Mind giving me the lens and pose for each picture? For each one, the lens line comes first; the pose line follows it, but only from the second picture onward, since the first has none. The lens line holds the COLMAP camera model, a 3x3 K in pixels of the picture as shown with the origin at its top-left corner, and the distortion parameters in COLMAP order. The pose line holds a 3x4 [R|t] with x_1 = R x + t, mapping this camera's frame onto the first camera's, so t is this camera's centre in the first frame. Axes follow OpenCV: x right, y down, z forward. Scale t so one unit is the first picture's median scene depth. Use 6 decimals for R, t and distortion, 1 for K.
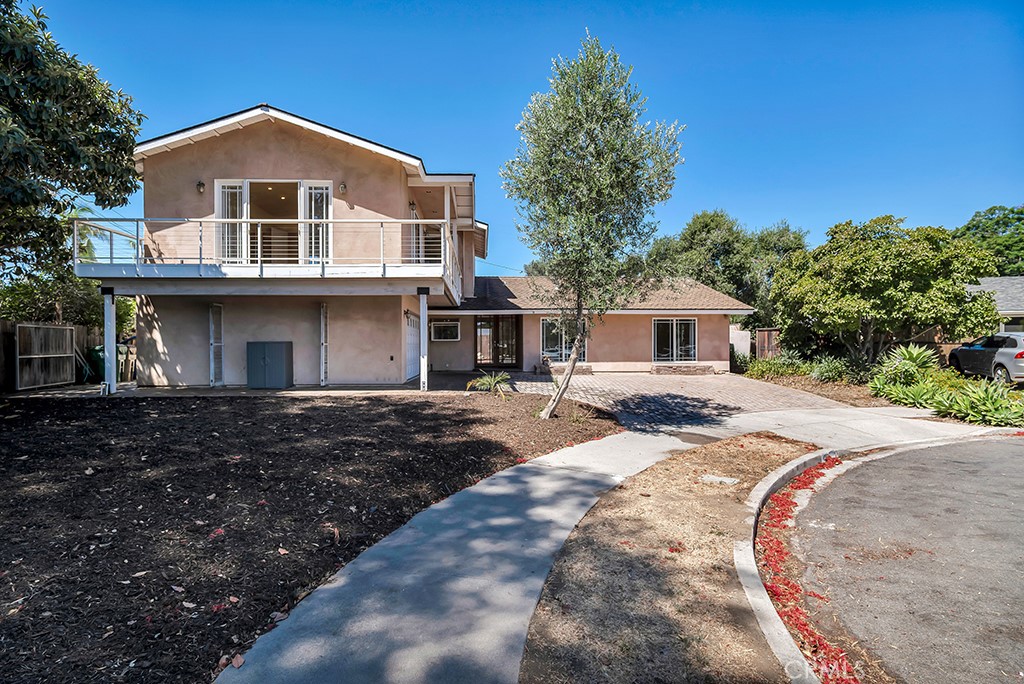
lens RADIAL K [[504.0, 0, 512.0], [0, 504.0, 342.0], [0, 0, 1]] dist [-0.013341, 0.000108]
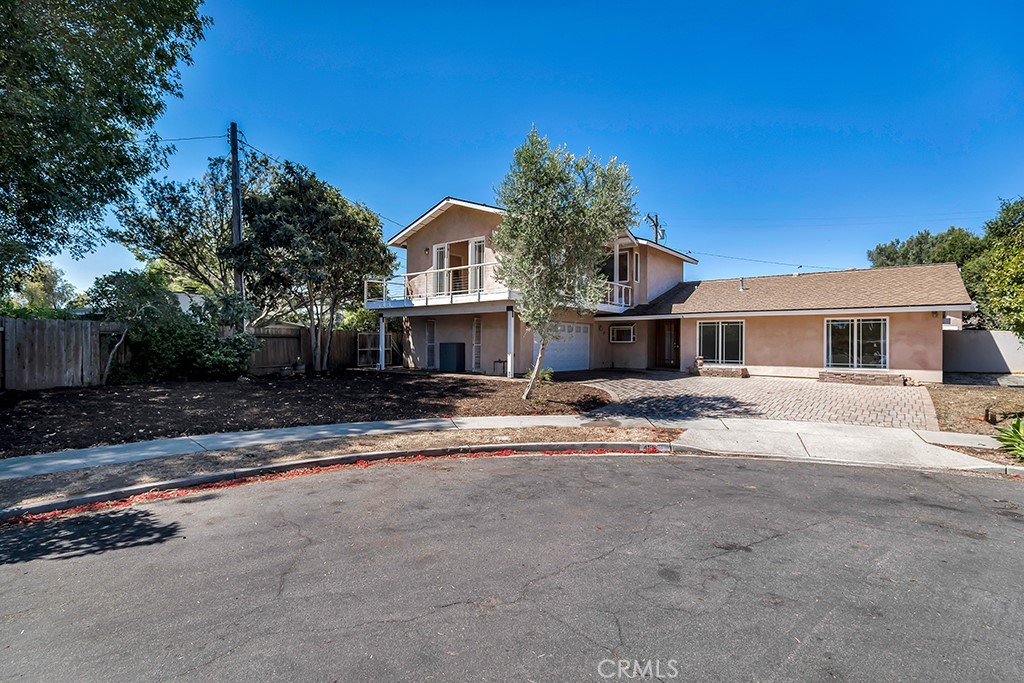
lens RADIAL K [[495.3, 0, 510.8], [0, 495.3, 357.7], [0, 0, 1]] dist [-0.013124, 0.000498]
pose [[0.721089, 0.027245, -0.692306, 0.736047], [-0.003873, 0.999369, 0.035295, -0.010468], [0.692831, -0.022769, 0.720740, -0.022288]]
